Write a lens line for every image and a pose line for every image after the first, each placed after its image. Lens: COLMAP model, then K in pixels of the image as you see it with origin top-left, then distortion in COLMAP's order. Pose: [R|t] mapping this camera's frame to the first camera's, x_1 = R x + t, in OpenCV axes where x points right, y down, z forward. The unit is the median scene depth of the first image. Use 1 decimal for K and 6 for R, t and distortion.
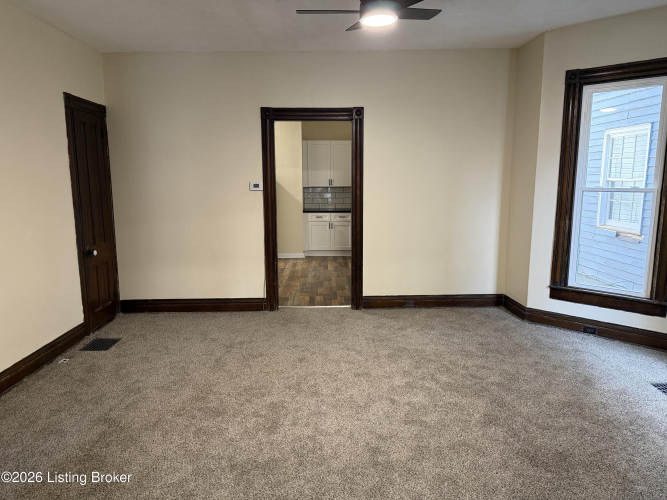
lens RADIAL K [[457.9, 0, 332.9], [0, 457.9, 249.9], [0, 0, 1]] dist [-0.010596, -0.010306]
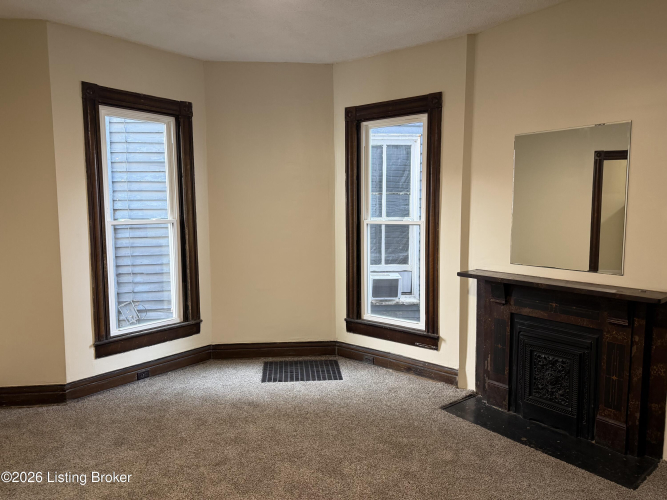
lens RADIAL K [[457.9, 0, 332.5], [0, 457.9, 247.7], [0, 0, 1]] dist [-0.010596, -0.010306]
pose [[-0.054335, -0.088333, 0.994608, -0.359152], [0.165946, 0.981429, 0.096228, -0.103393], [-0.984637, 0.170279, -0.038667, 0.640503]]
